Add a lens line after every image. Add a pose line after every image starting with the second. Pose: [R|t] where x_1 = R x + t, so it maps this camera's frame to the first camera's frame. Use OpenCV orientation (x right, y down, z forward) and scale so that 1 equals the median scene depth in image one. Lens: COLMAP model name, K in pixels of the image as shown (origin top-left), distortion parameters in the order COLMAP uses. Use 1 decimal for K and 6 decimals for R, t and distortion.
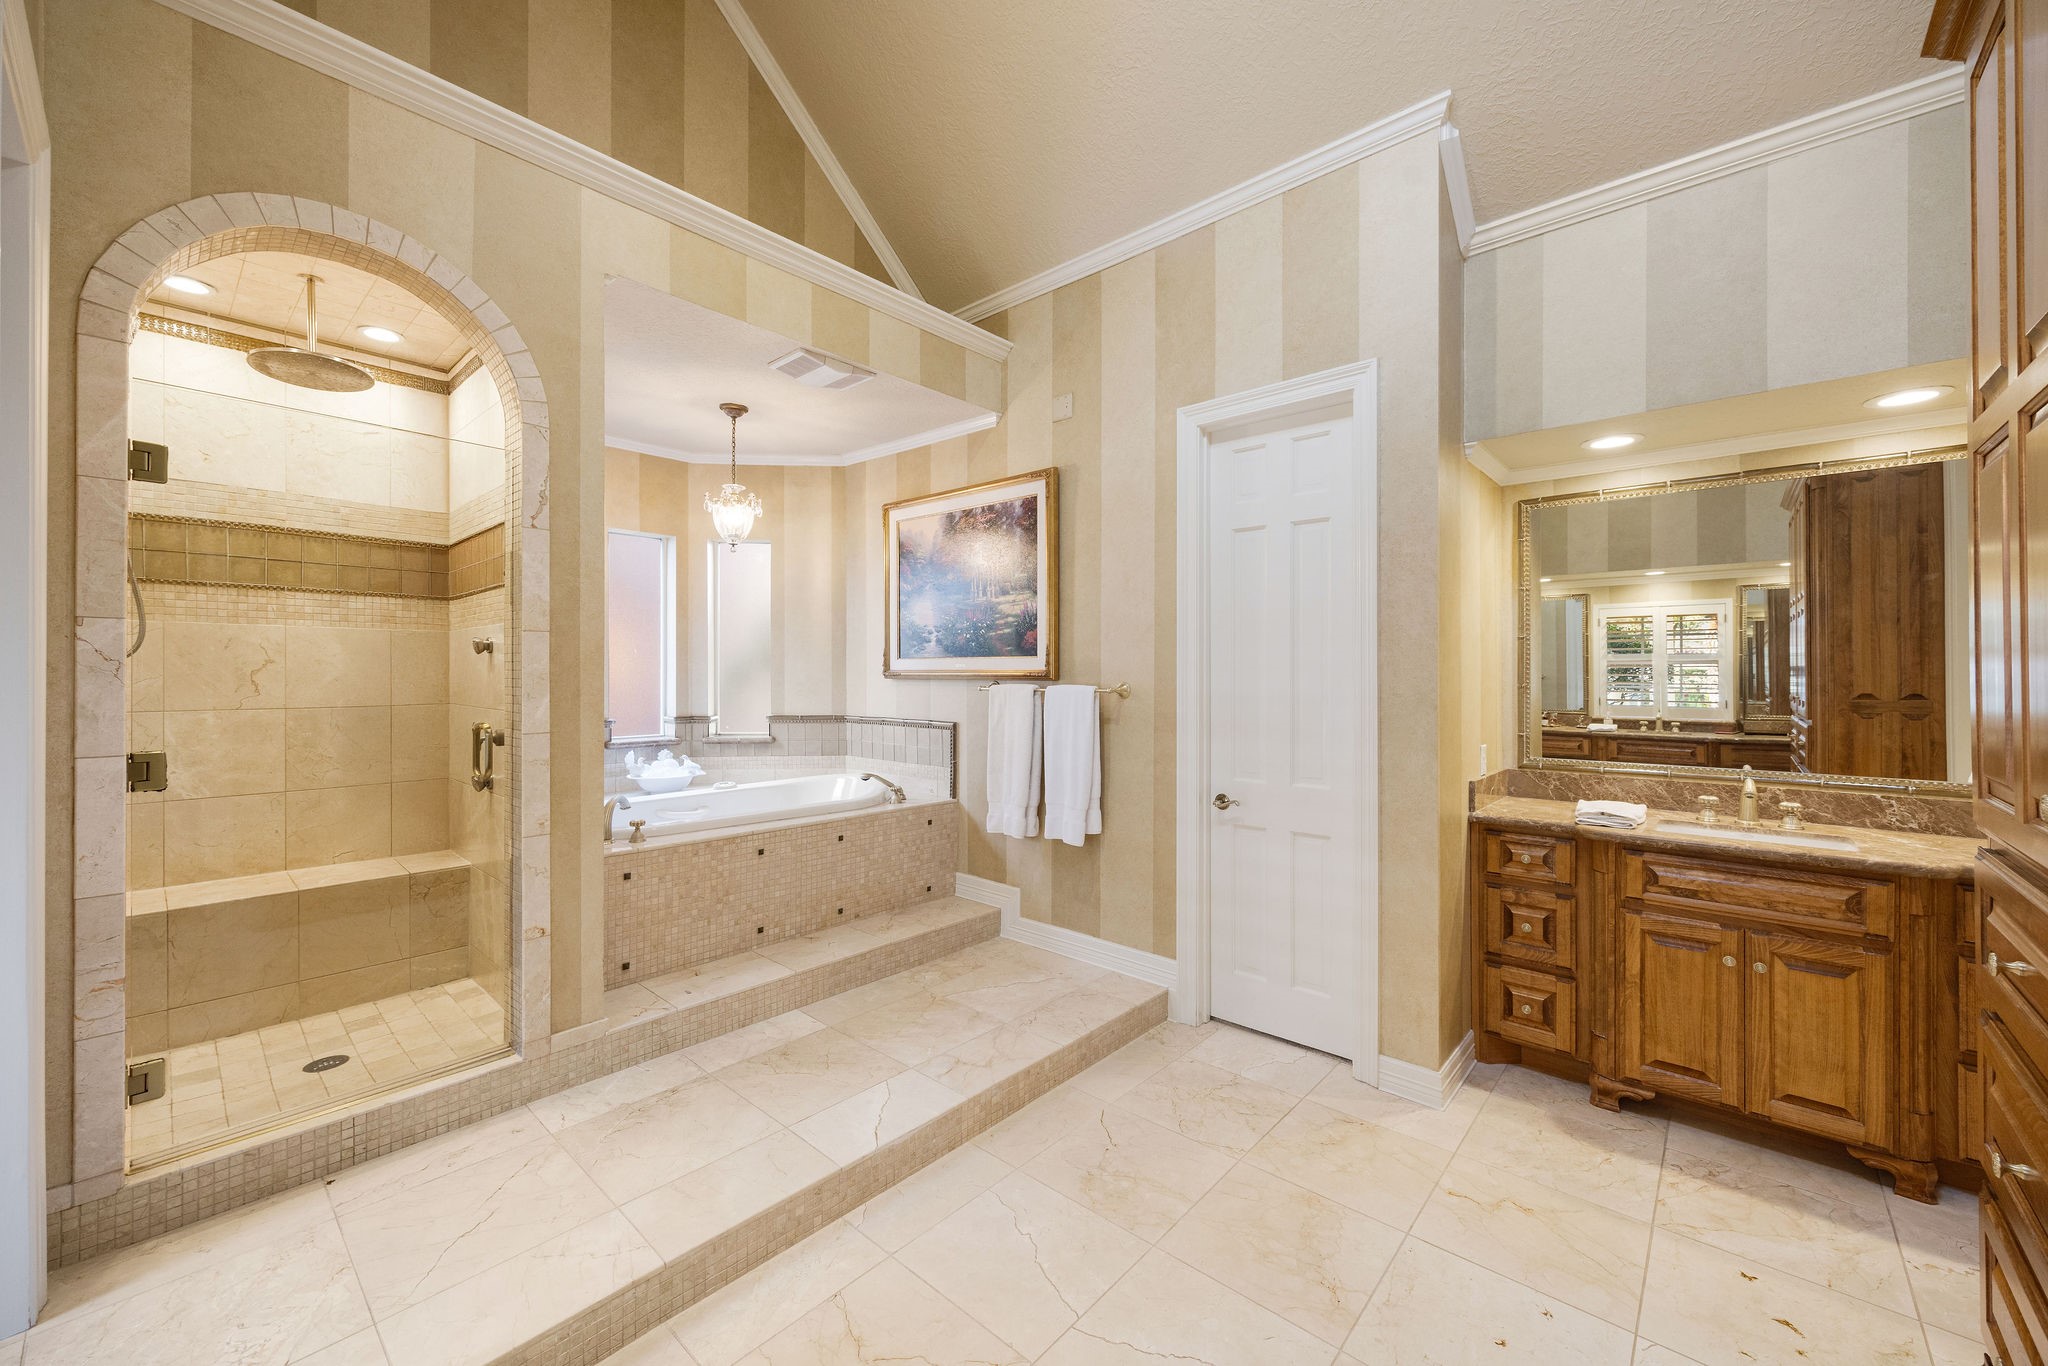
lens RADIAL K [[801.6, 0, 1018.5], [0, 801.6, 674.3], [0, 0, 1]] dist [-0.001450, -0.000064]
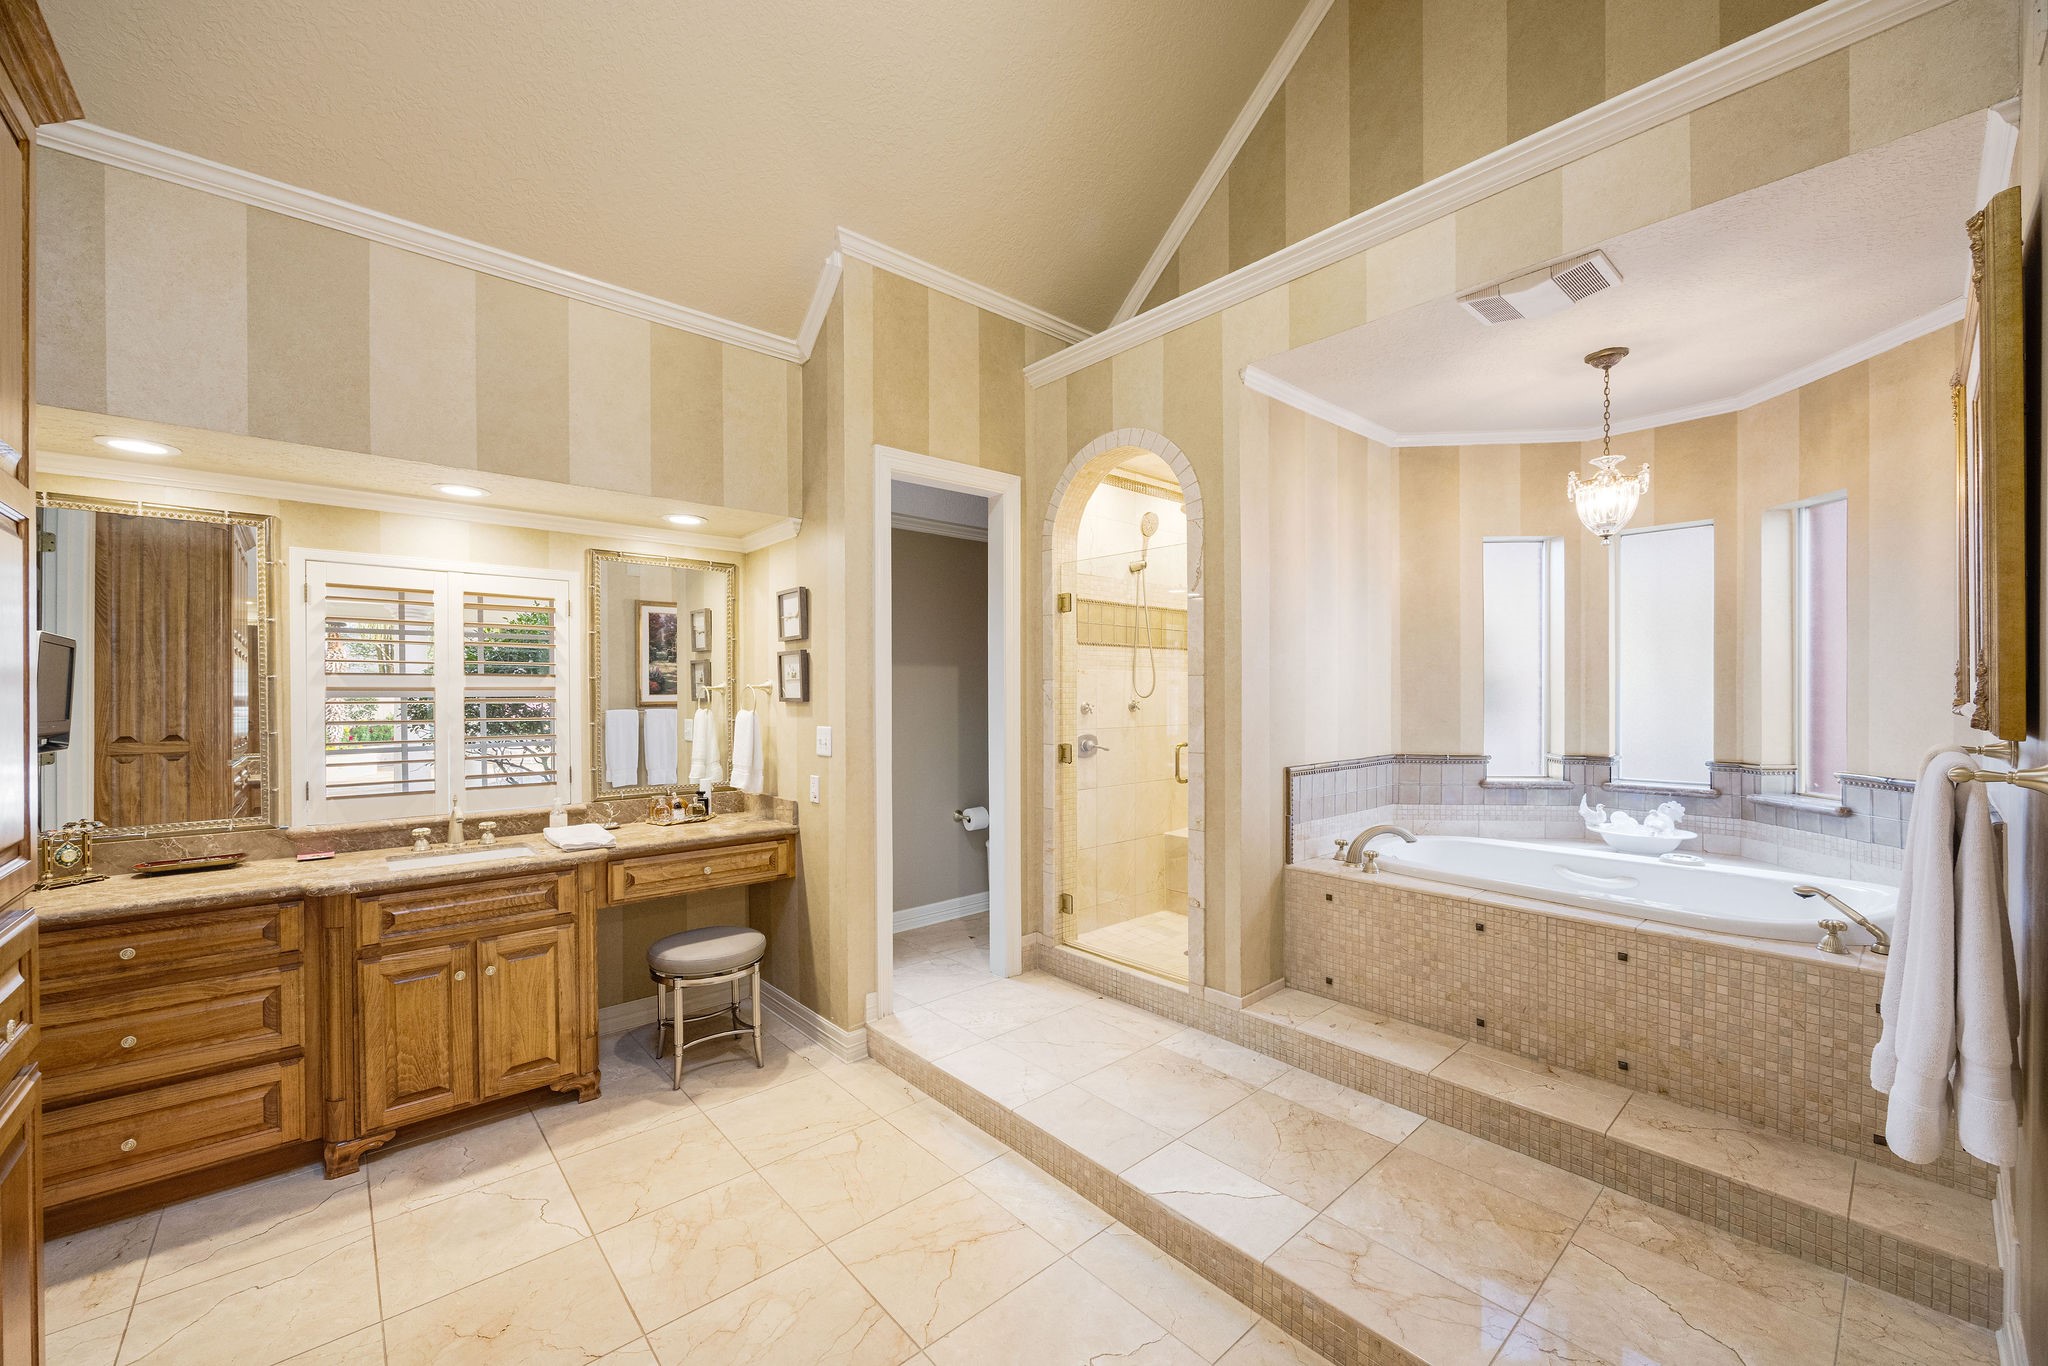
lens RADIAL K [[801.6, 0, 1021.7], [0, 801.6, 694.1], [0, 0, 1]] dist [-0.001450, -0.000064]
pose [[-0.123307, 0.000114, -0.992369, 0.583769], [0.005443, 0.999985, -0.000562, -0.018554], [0.992354, -0.005471, -0.123306, 0.685458]]
